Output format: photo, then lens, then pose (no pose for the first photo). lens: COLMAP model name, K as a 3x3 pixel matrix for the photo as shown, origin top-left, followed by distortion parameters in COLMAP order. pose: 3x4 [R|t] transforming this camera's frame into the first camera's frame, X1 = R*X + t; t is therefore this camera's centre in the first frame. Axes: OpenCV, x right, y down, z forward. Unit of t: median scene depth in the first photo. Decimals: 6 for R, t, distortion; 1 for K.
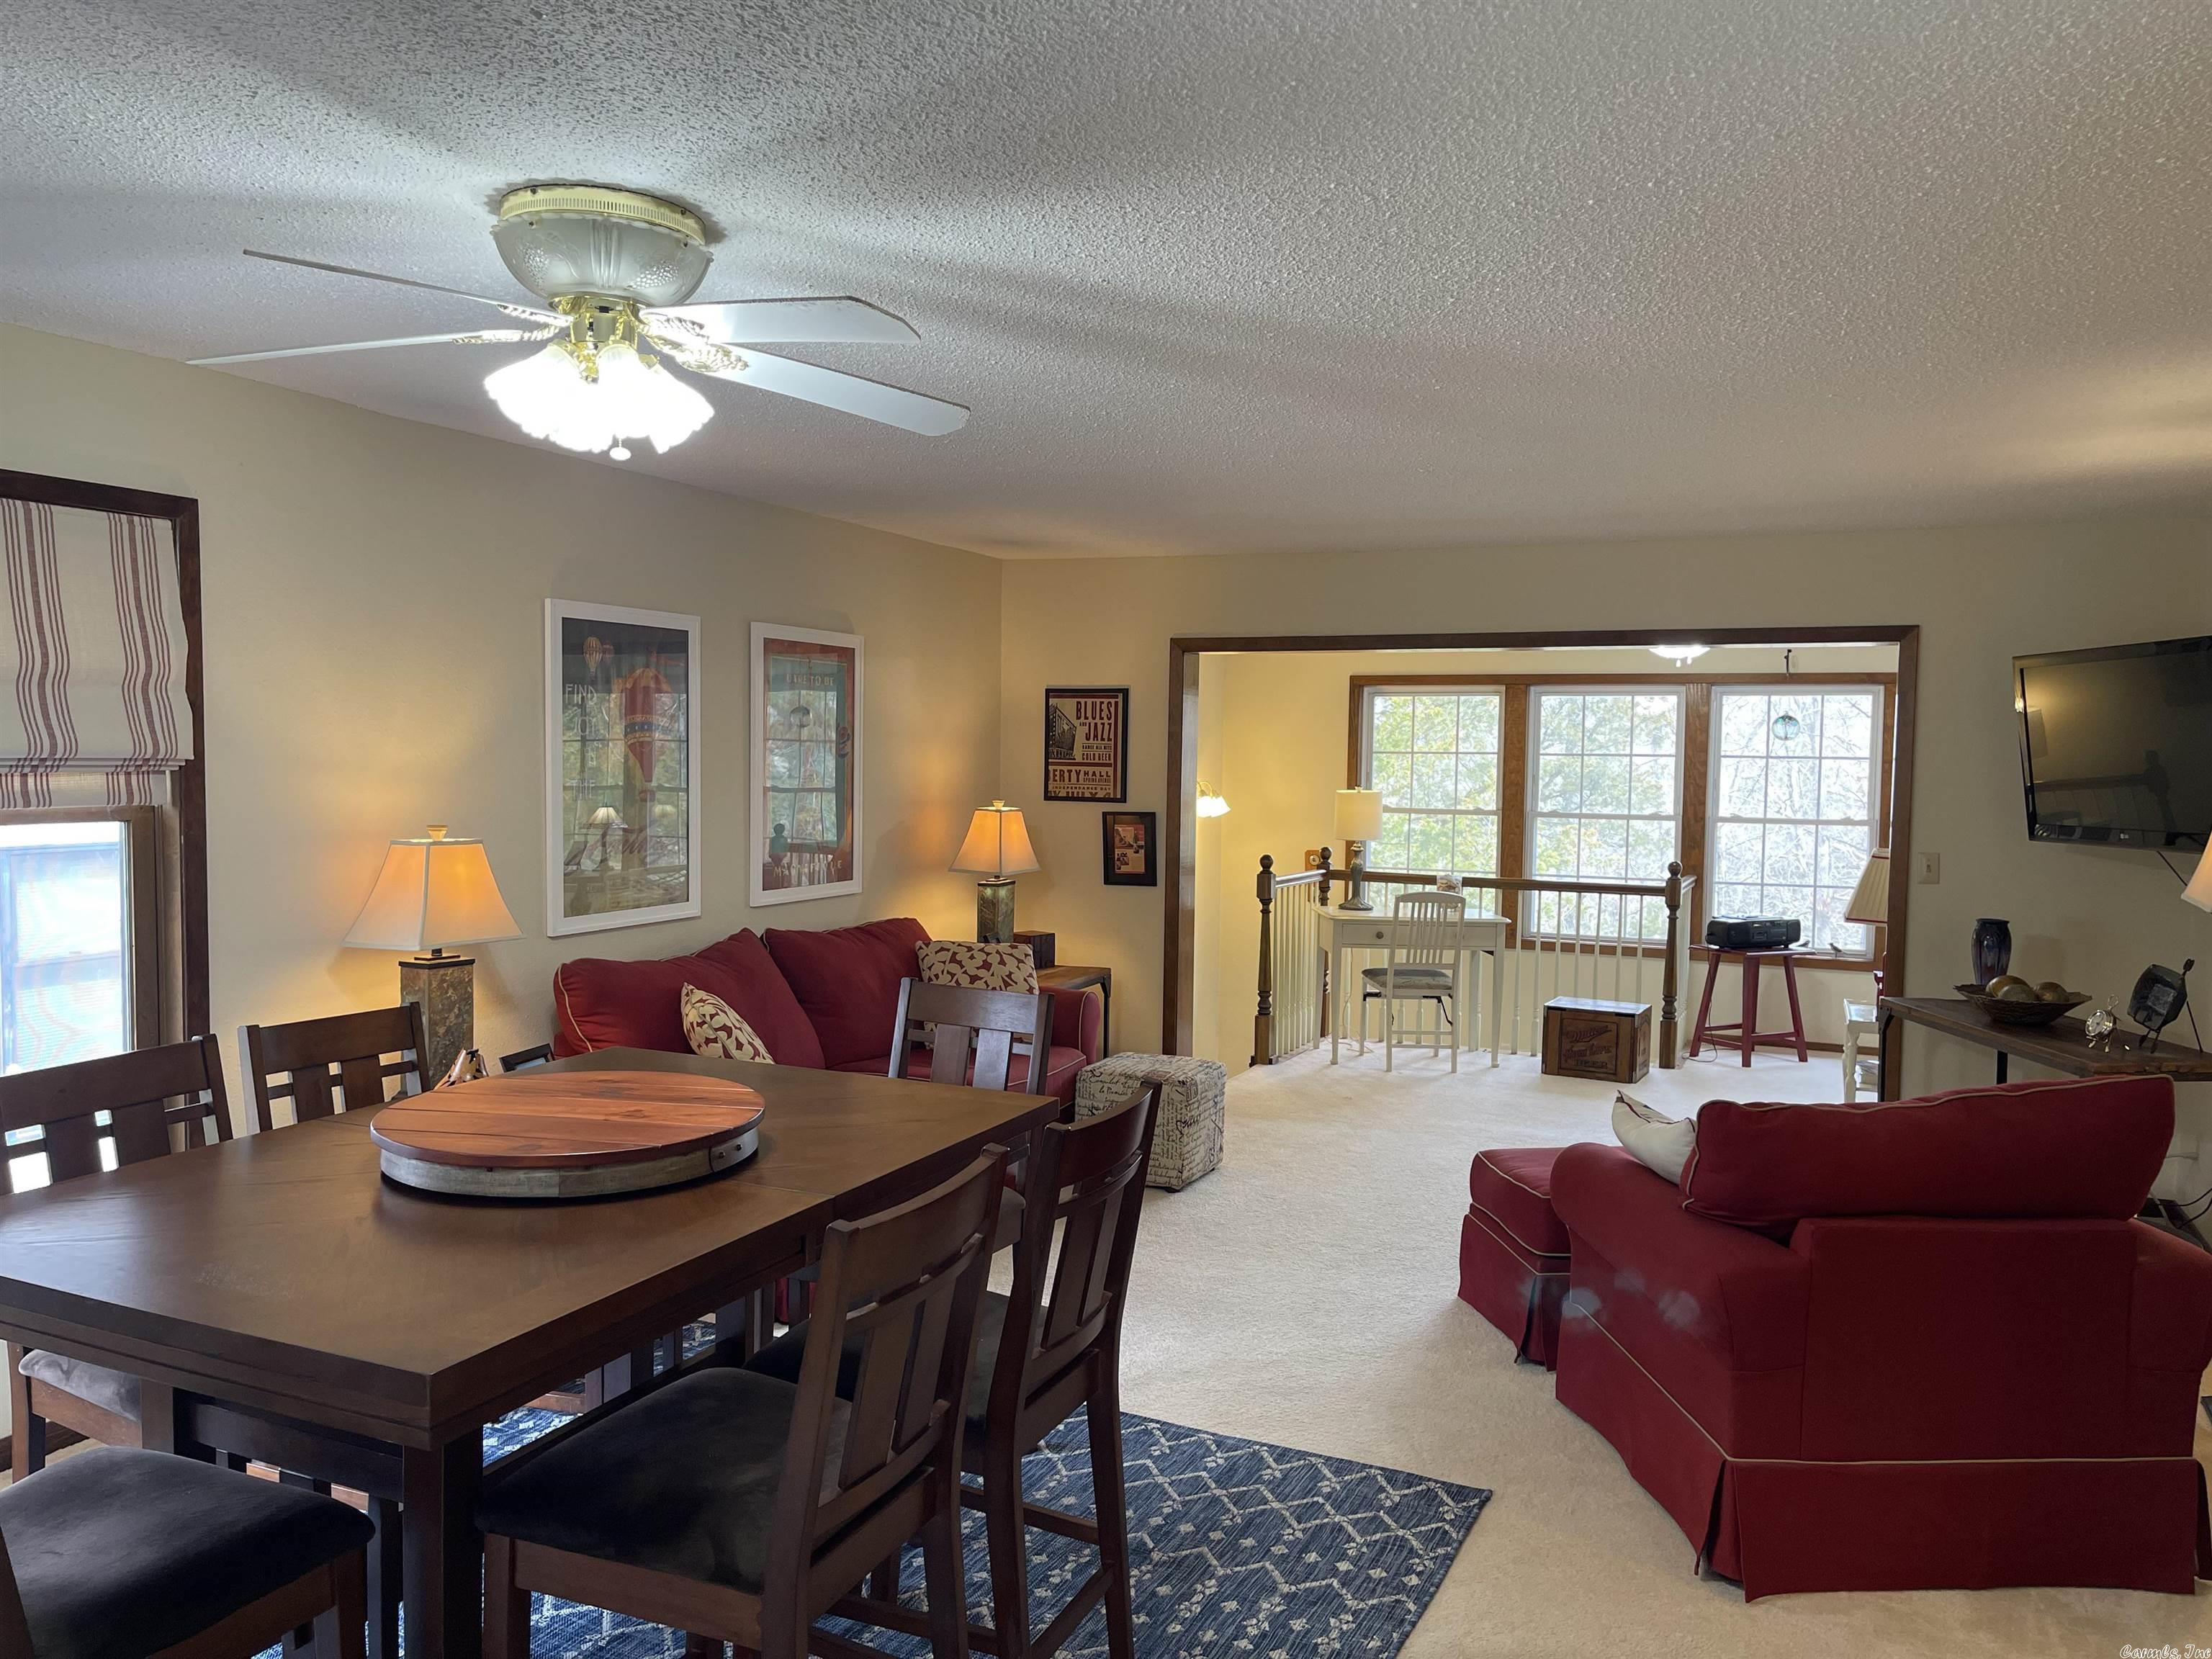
lens RADIAL K [[1677.4, 0, 1127.3], [0, 1677.4, 850.2], [0, 0, 1]] dist [0.084514, -0.004117]
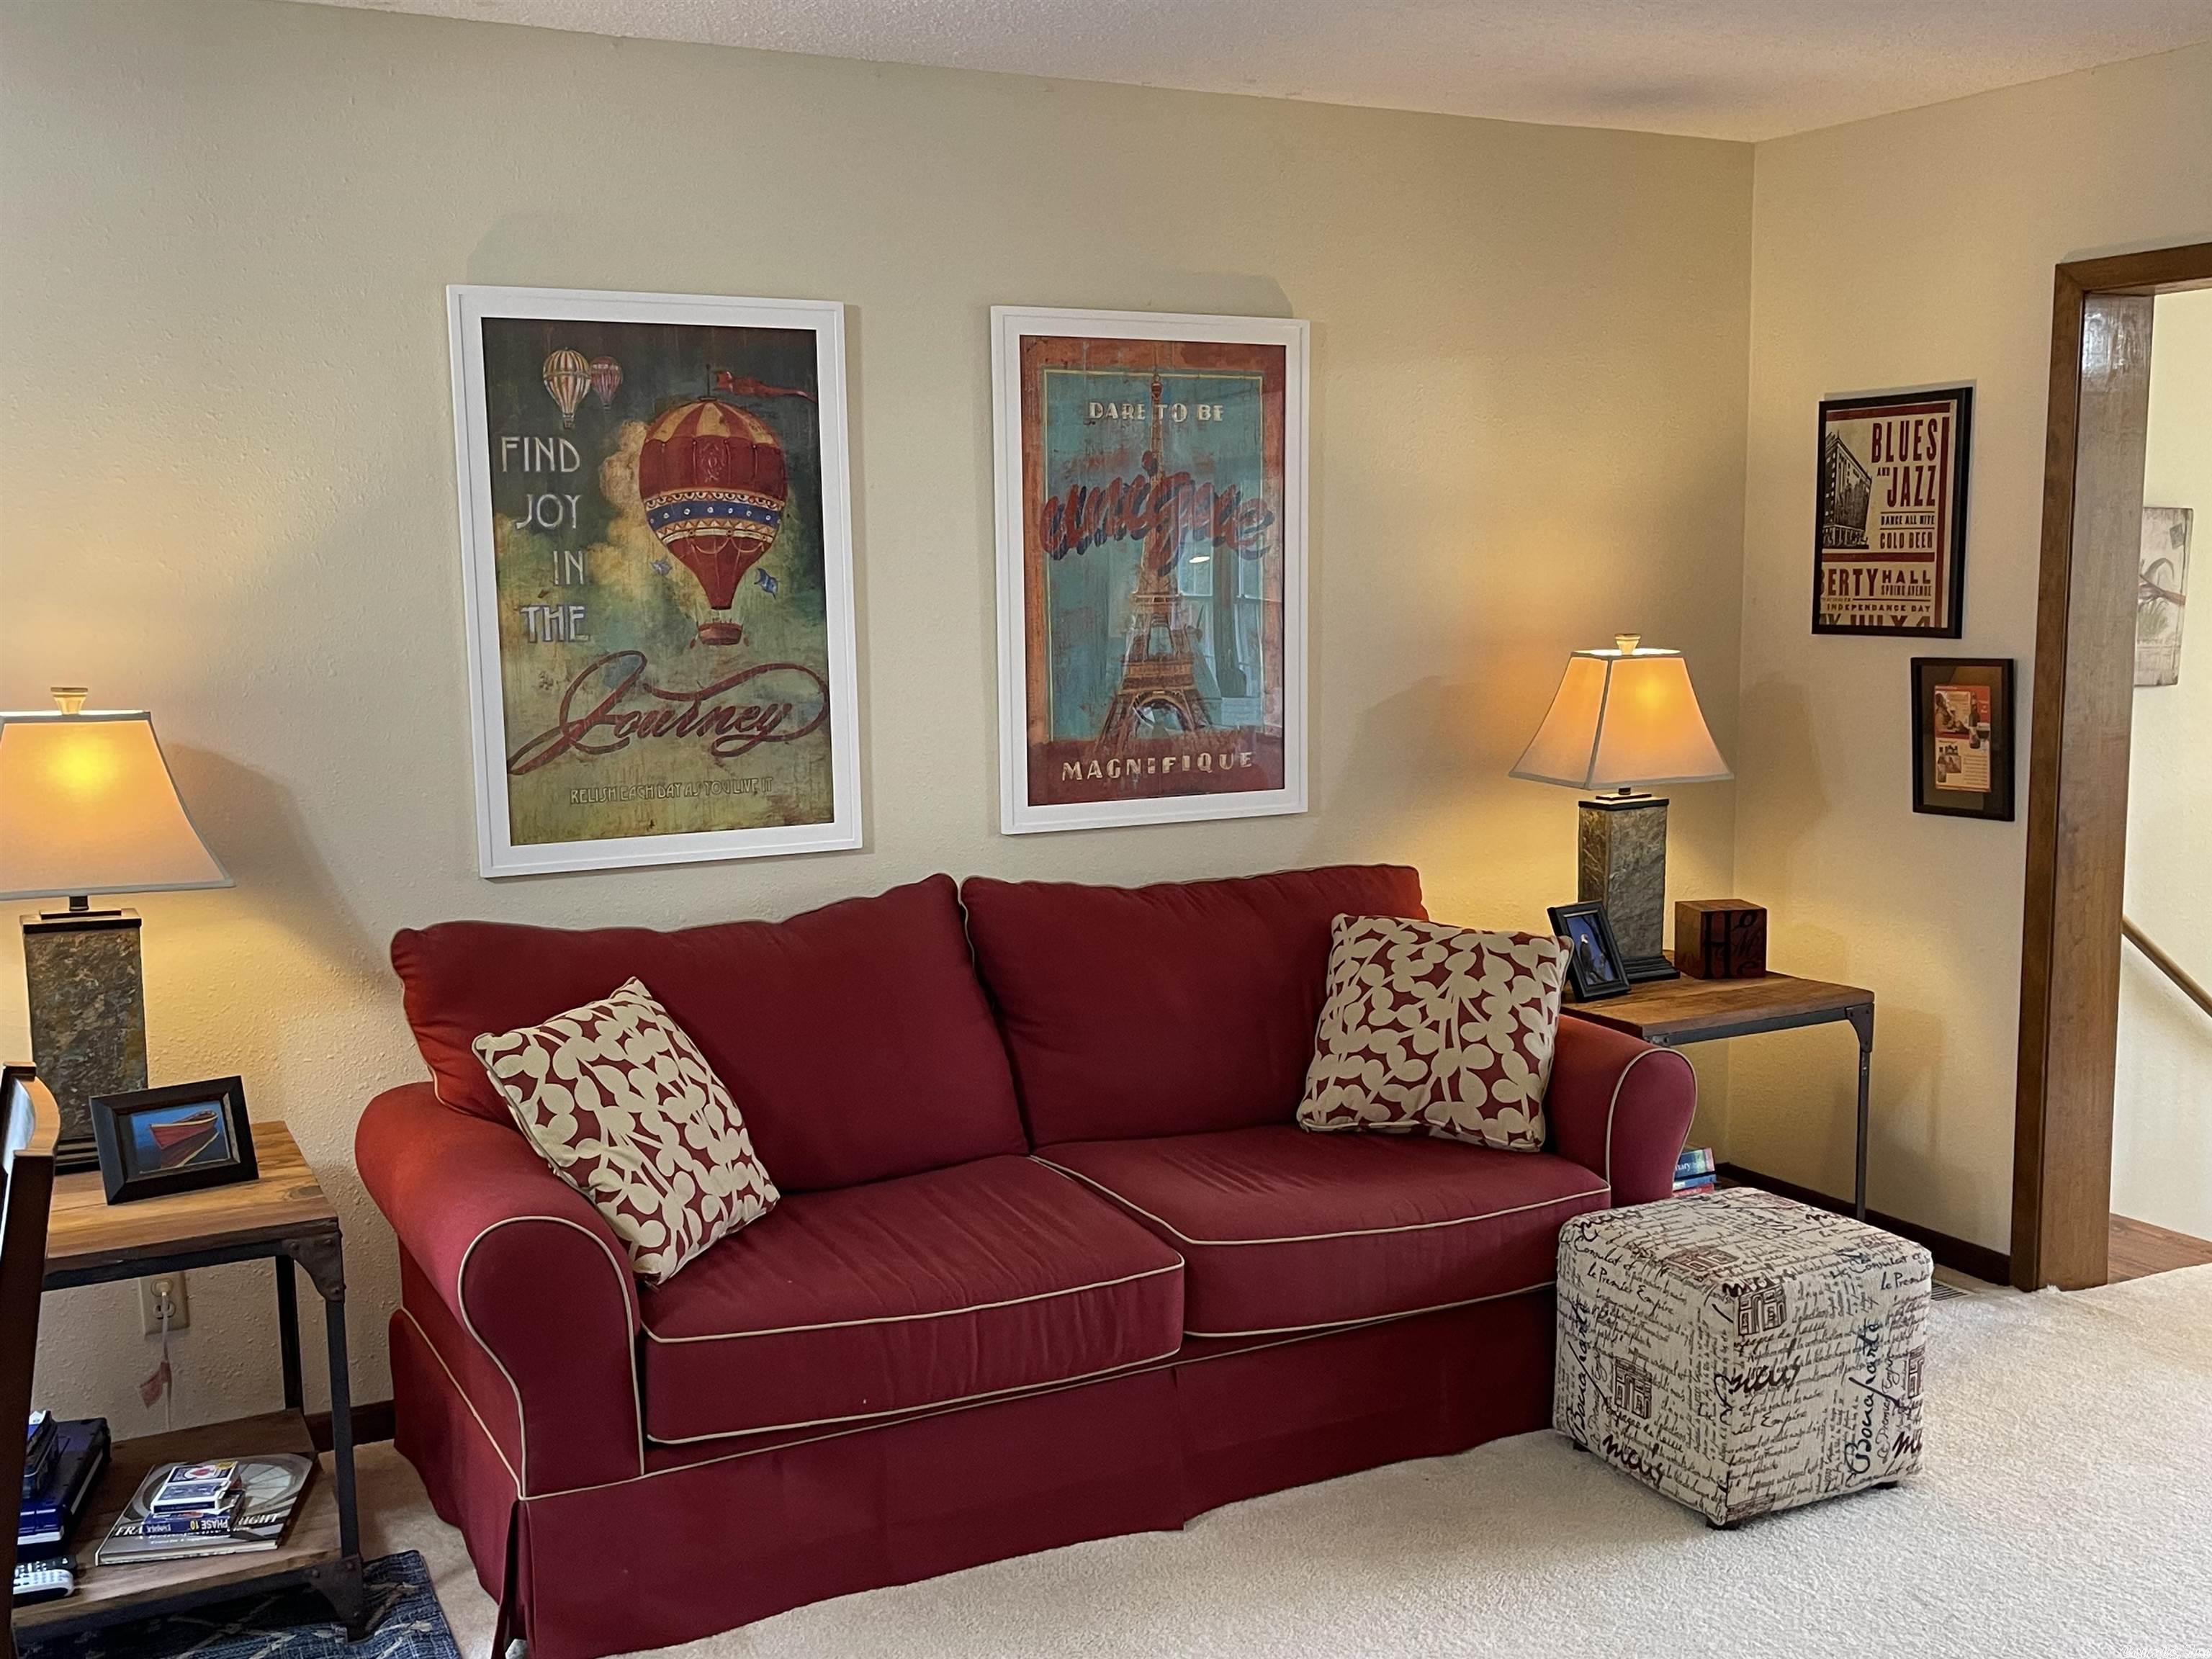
lens RADIAL K [[2284.6, 0, 1122.1], [0, 2284.6, 862.6], [0, 0, 1]] dist [0.071011, 0.000000]
pose [[0.777378, 0.062022, -0.625969, 0.222262], [-0.015129, 0.996683, 0.079965, -0.014065], [0.628852, -0.052693, 0.775737, 0.356226]]
